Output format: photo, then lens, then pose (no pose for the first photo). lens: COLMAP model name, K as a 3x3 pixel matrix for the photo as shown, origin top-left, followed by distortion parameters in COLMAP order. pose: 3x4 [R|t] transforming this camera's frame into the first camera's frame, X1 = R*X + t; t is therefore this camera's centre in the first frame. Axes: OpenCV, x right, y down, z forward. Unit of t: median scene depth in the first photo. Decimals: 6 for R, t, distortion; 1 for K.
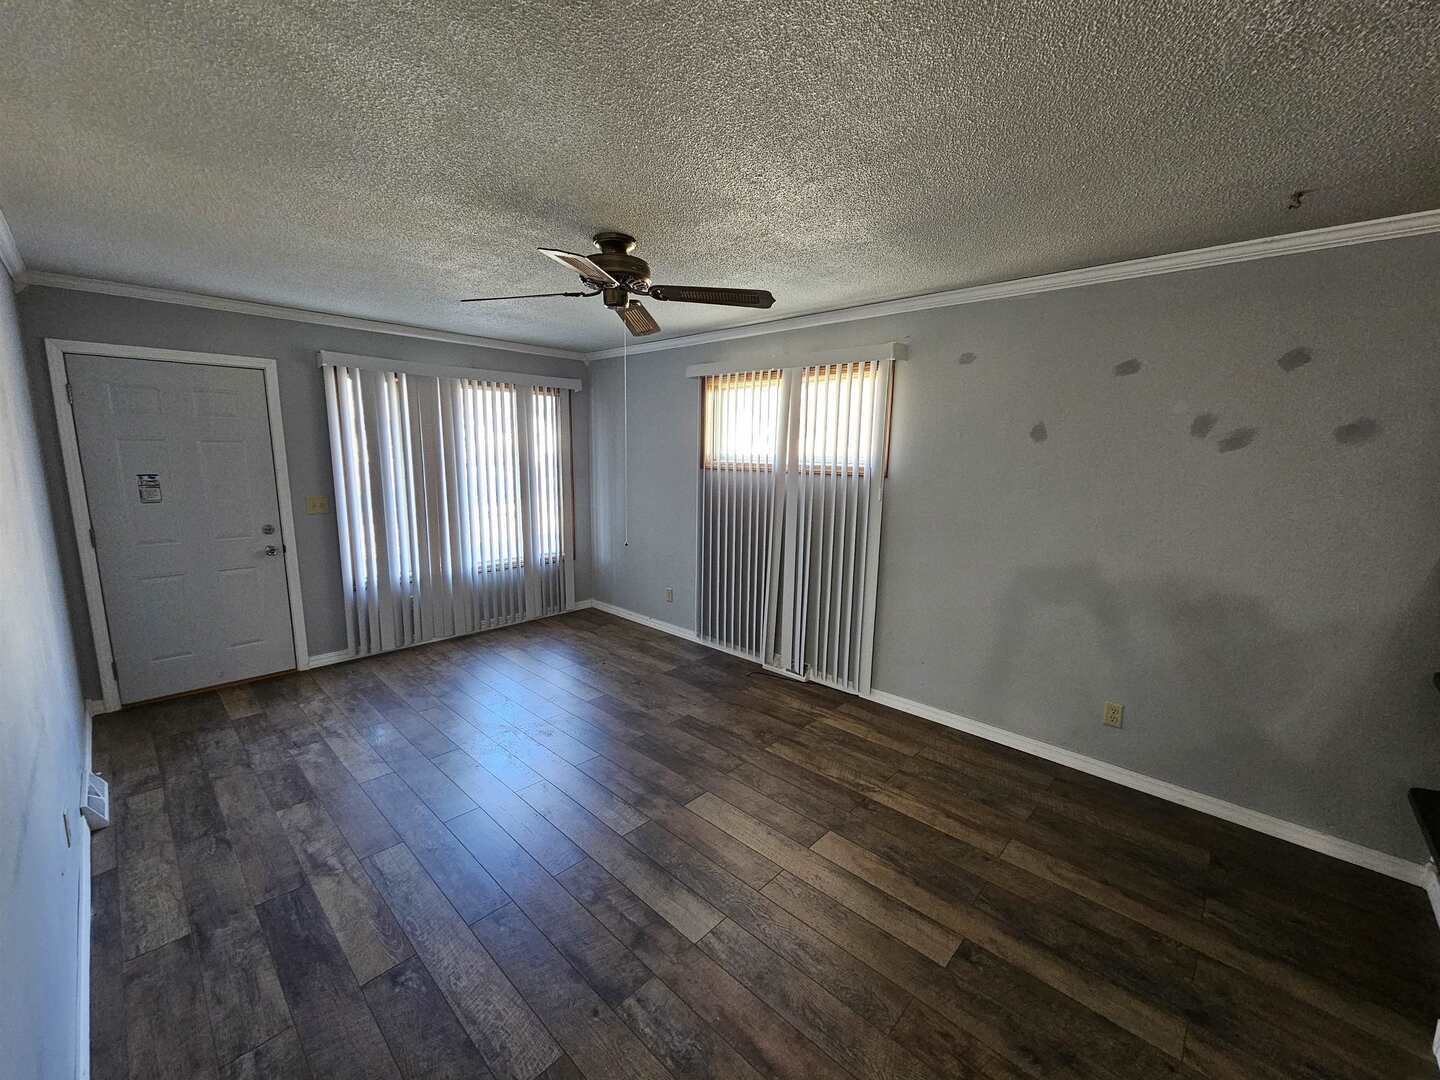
lens RADIAL K [[585.3, 0, 724.3], [0, 585.3, 548.2], [0, 0, 1]] dist [-0.002892, 0.000643]
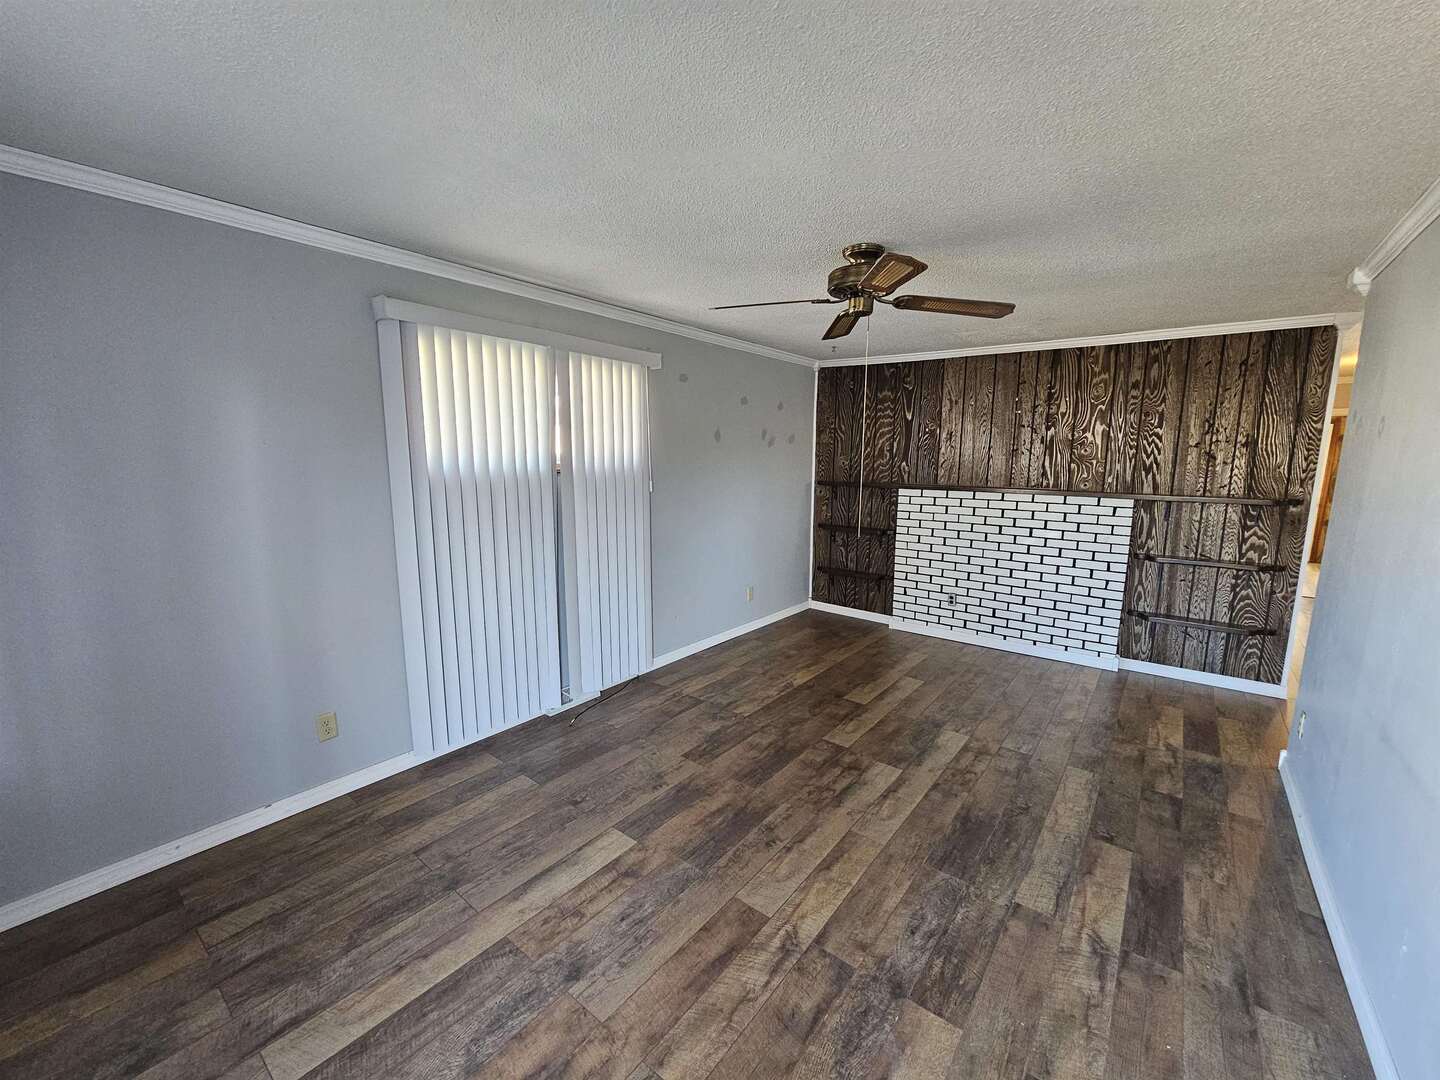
lens RADIAL K [[585.3, 0, 724.3], [0, 585.3, 548.2], [0, 0, 1]] dist [-0.002892, 0.000643]
pose [[-0.091801, -0.178492, 0.979650, -1.154962], [0.155441, 0.969175, 0.191149, -0.225700], [-0.983570, 0.169825, -0.061226, 1.259622]]
